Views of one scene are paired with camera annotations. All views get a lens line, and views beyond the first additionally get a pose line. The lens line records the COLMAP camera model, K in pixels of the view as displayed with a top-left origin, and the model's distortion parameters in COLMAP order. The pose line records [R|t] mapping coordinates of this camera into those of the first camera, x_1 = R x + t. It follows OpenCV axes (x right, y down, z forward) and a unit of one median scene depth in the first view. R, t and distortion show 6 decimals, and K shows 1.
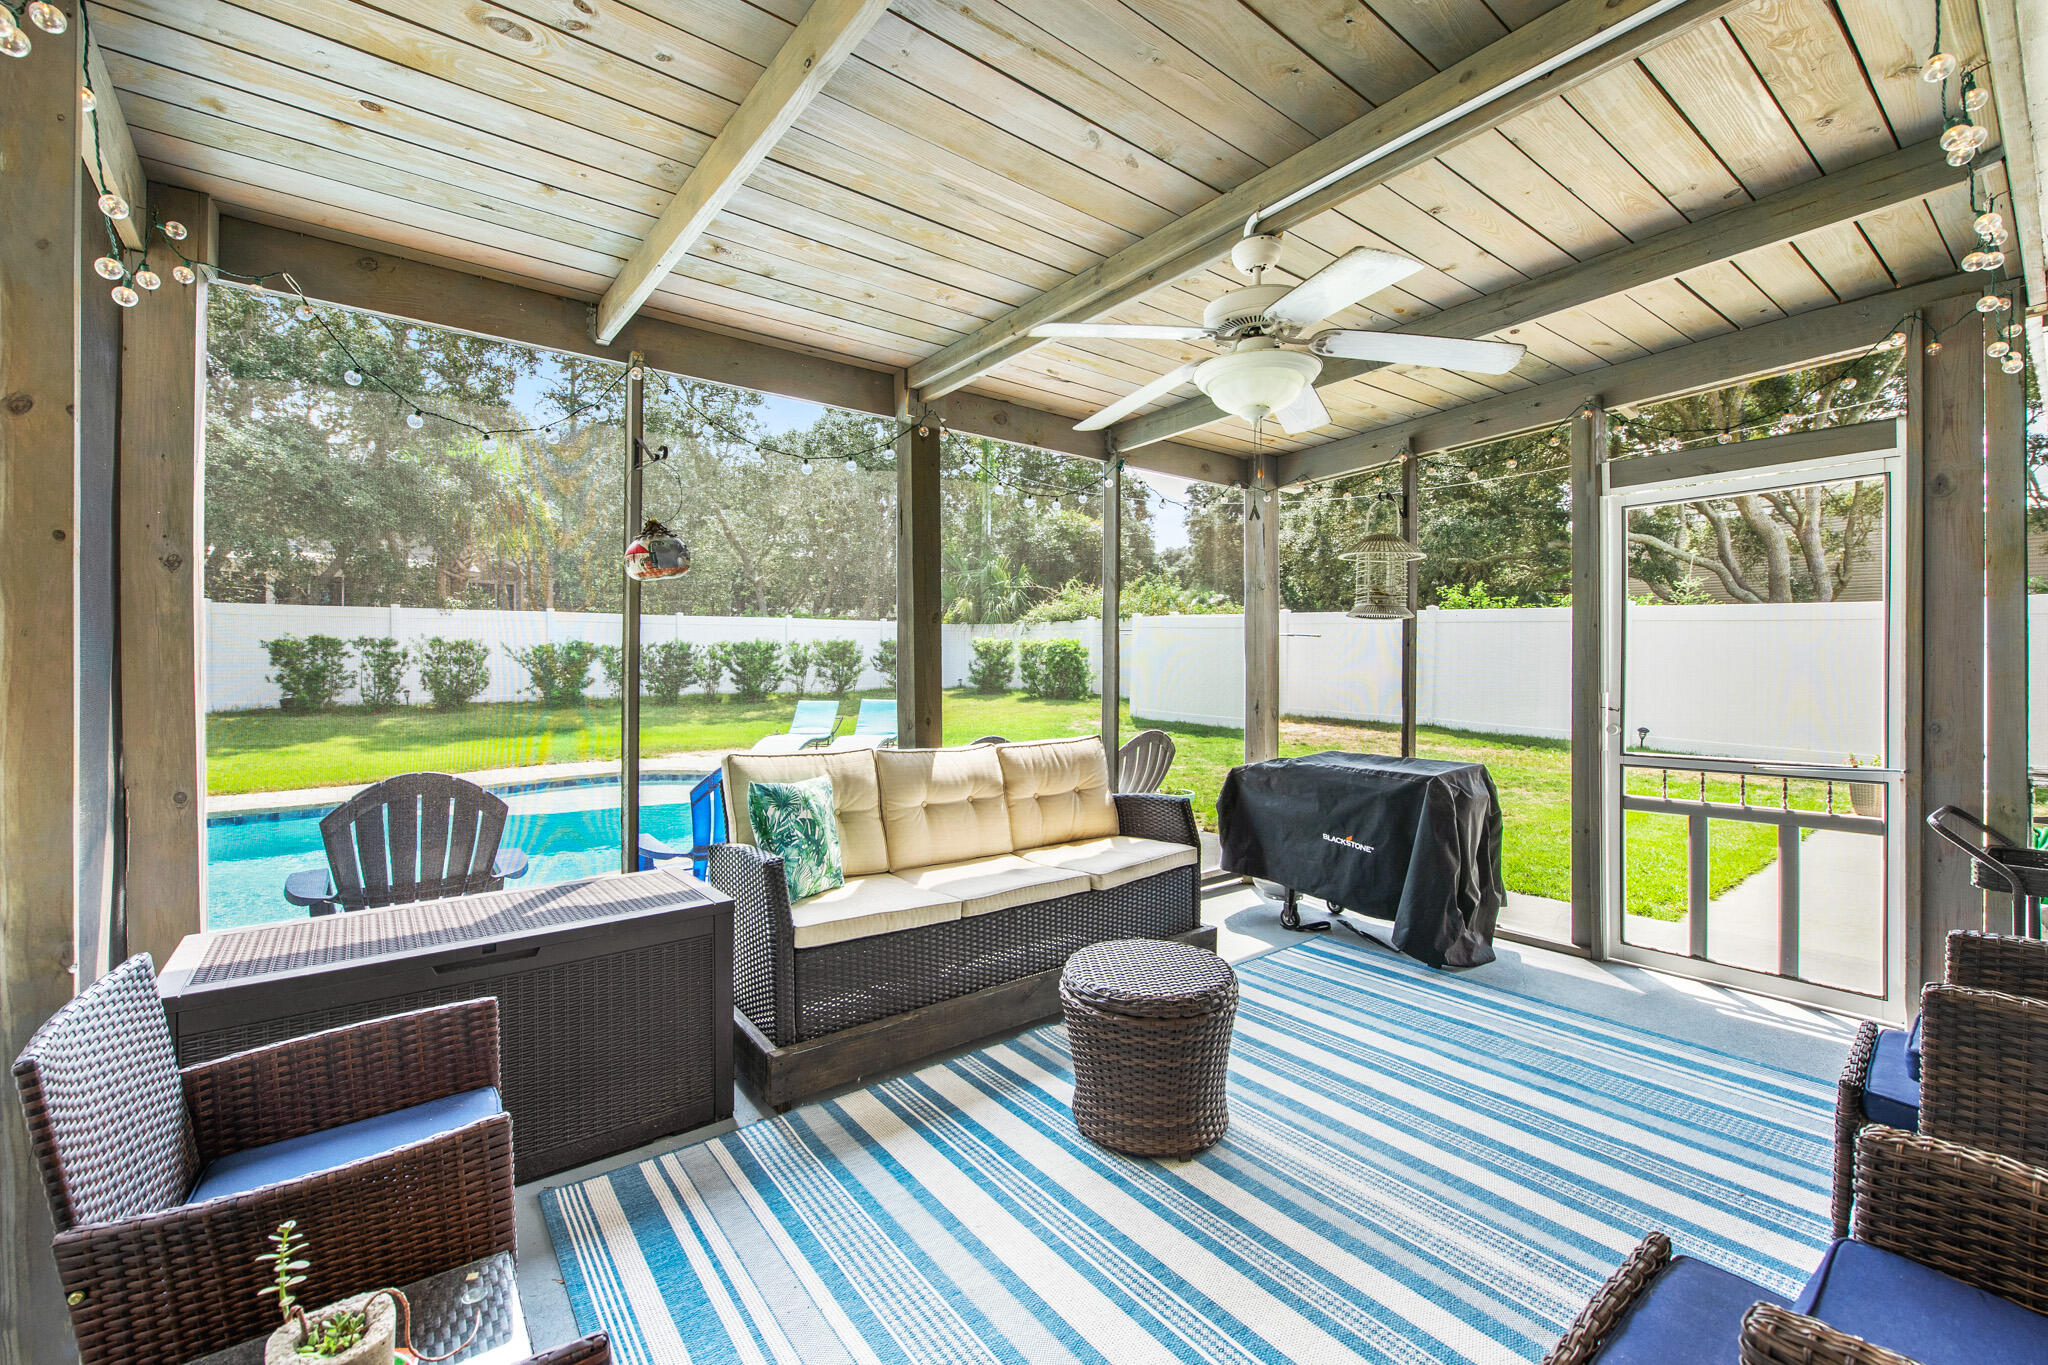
lens RADIAL K [[811.8, 0, 1024.2], [0, 811.8, 662.6], [0, 0, 1]] dist [0.002844, -0.001130]
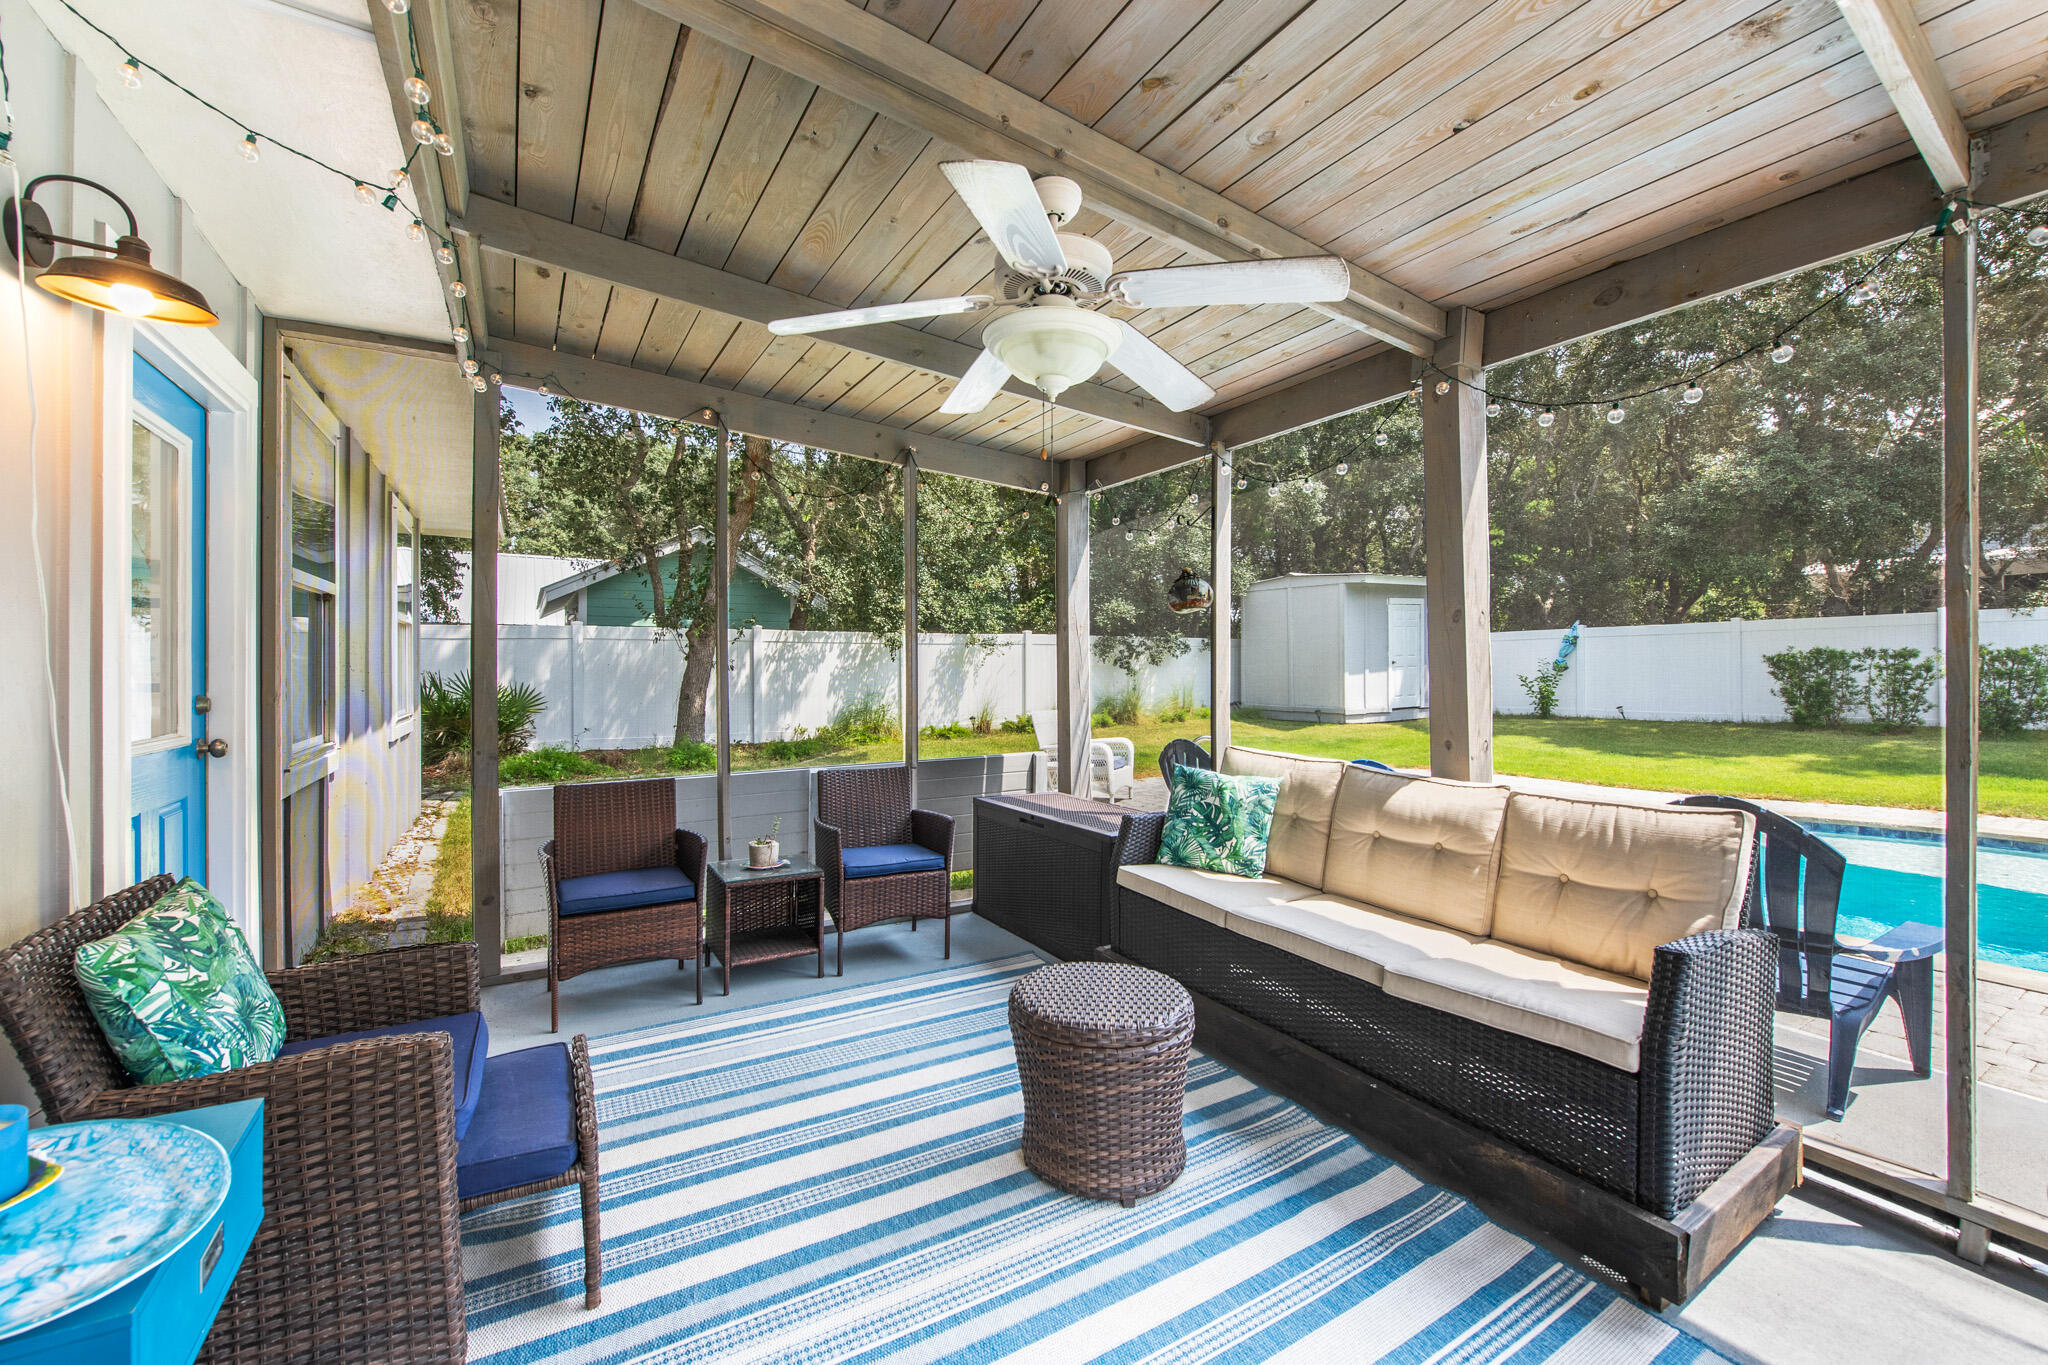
lens RADIAL K [[811.8, 0, 1026.4], [0, 811.8, 681.3], [0, 0, 1]] dist [0.002844, -0.001130]
pose [[-0.108683, 0.006157, -0.994057, 0.285283], [-0.002266, 0.999977, 0.006441, 0.002221], [0.994074, 0.002952, -0.108667, 0.264381]]
